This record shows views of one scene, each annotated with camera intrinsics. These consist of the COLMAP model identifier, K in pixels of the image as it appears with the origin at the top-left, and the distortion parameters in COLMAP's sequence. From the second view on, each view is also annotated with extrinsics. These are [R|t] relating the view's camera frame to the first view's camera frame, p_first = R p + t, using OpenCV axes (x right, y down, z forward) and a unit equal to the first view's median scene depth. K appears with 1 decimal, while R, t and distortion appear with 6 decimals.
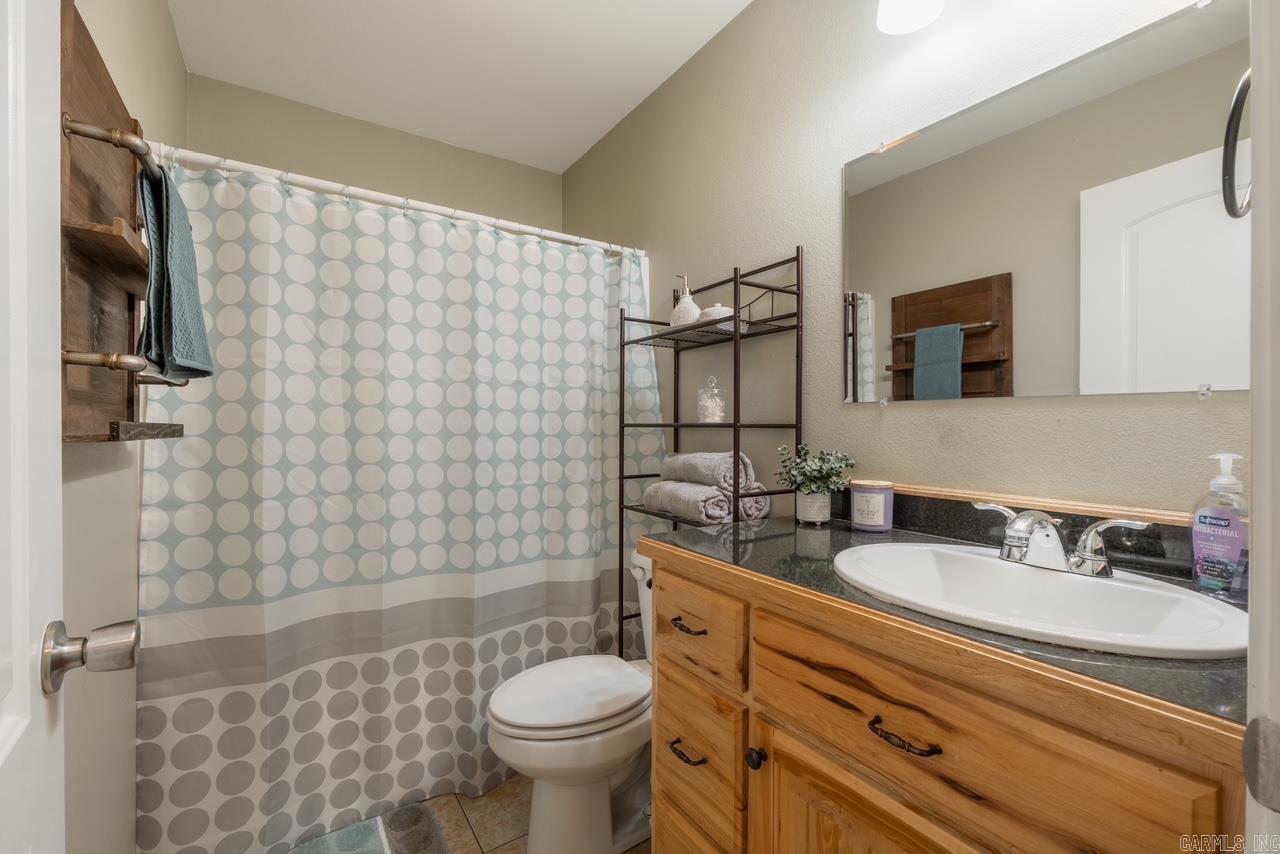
lens RADIAL K [[536.9, 0, 643.0], [0, 536.9, 427.0], [0, 0, 1]] dist [-0.007669, 0.000349]
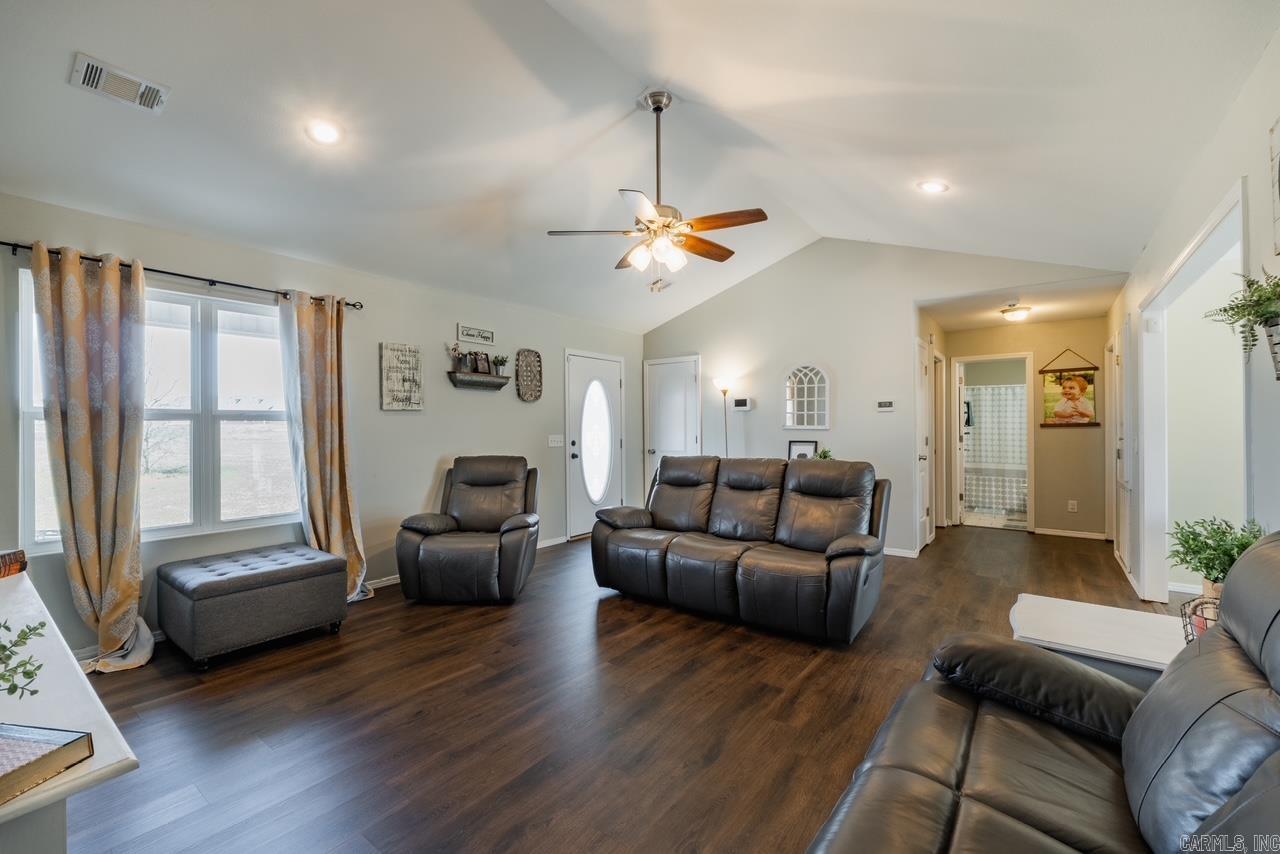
lens RADIAL K [[536.9, 0, 634.0], [0, 536.9, 423.0], [0, 0, 1]] dist [-0.007669, 0.000349]
pose [[0.326504, -0.003631, -0.945189, 3.208973], [-0.000407, 0.999992, -0.003982, -0.072611], [0.945196, 0.001685, 0.326500, -4.041299]]
